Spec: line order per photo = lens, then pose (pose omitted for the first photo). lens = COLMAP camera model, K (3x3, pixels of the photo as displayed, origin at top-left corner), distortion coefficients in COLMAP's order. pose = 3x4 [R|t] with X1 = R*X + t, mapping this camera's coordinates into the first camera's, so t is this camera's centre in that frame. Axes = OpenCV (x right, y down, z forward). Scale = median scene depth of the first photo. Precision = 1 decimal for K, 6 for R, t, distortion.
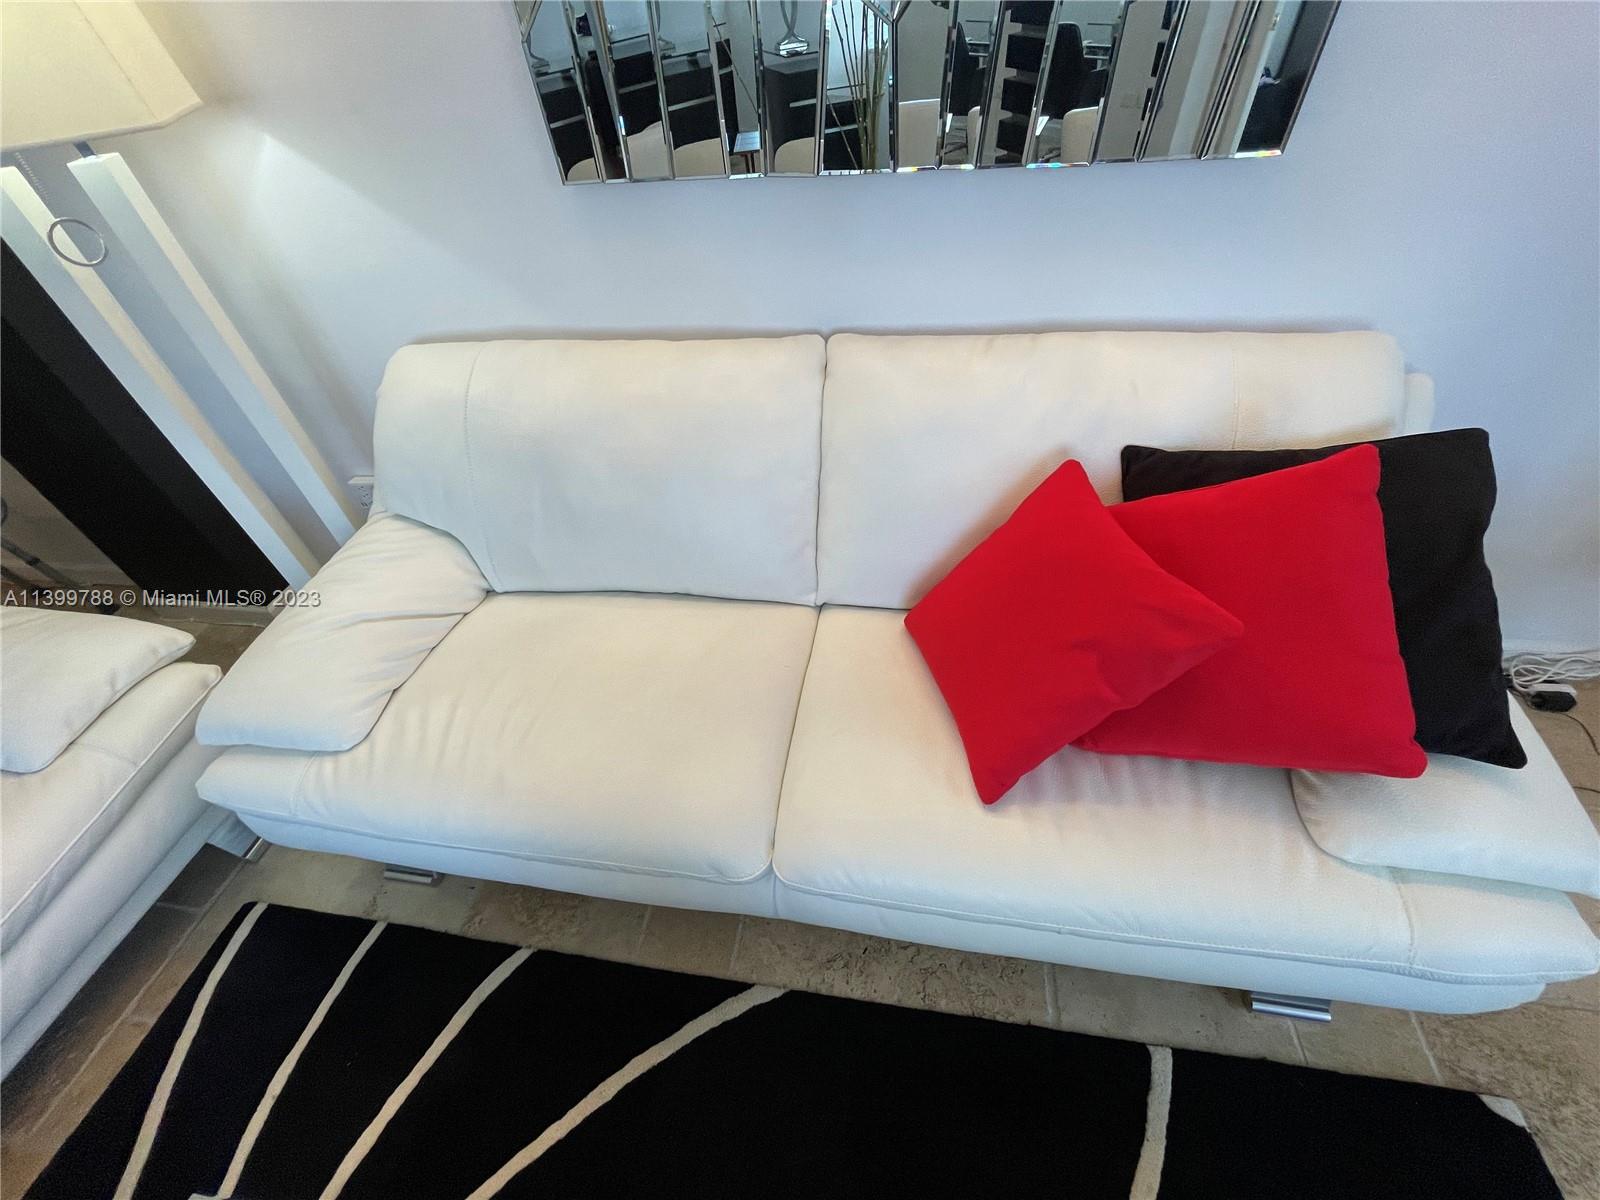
lens RADIAL K [[639.1, 0, 794.1], [0, 639.1, 598.0], [0, 0, 1]] dist [-0.002821, 0.000361]
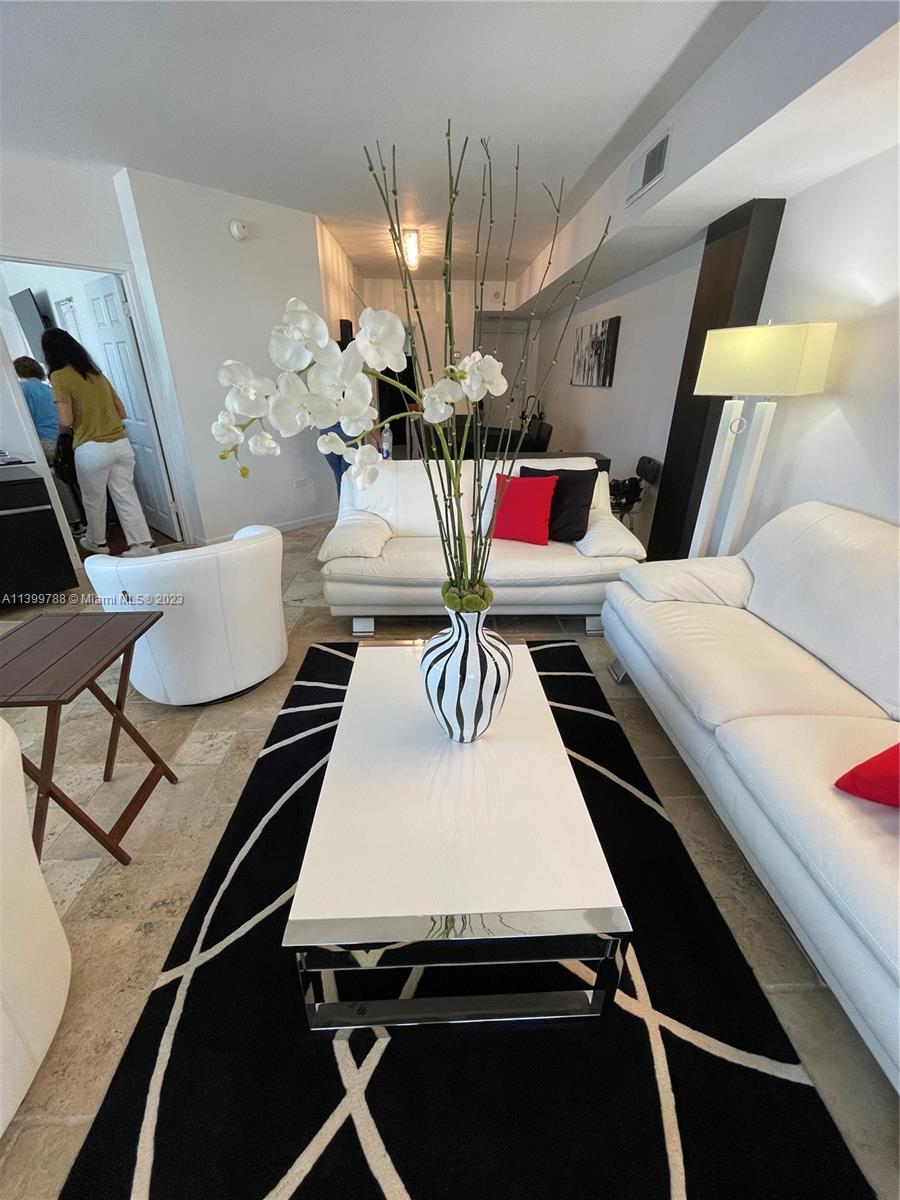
lens RADIAL K [[479.4, 0, 452.8], [0, 479.4, 598.6], [0, 0, 1]] dist [-0.002821, 0.000361]
pose [[0.192516, 0.487324, -0.851735, 0.713007], [-0.694746, 0.680669, 0.232416, 0.306706], [0.693012, 0.546996, 0.469606, -0.395426]]
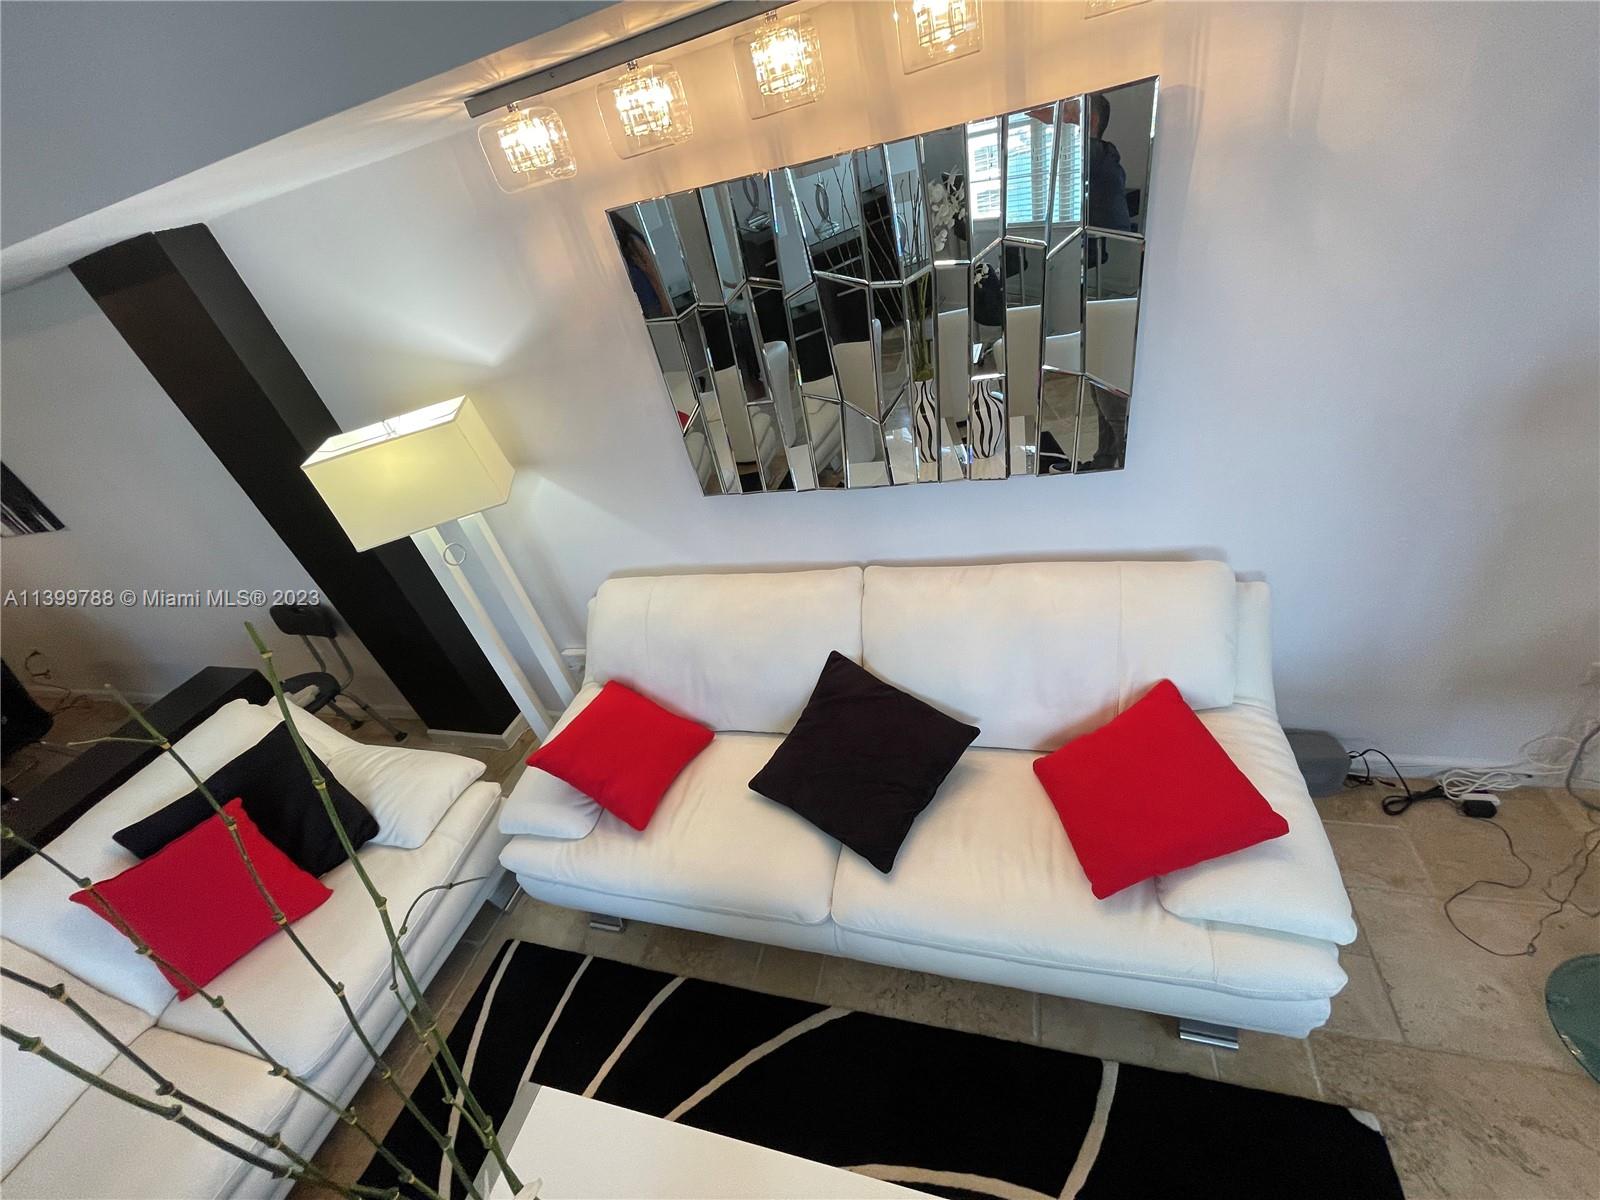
lens RADIAL K [[639.1, 0, 794.9], [0, 639.1, 599.7], [0, 0, 1]] dist [-0.002821, 0.000361]
pose [[0.984134, -0.050714, -0.170024, 0.159286], [0.027403, 0.990227, -0.136745, -0.129039], [0.175297, 0.129917, 0.975906, -0.591197]]
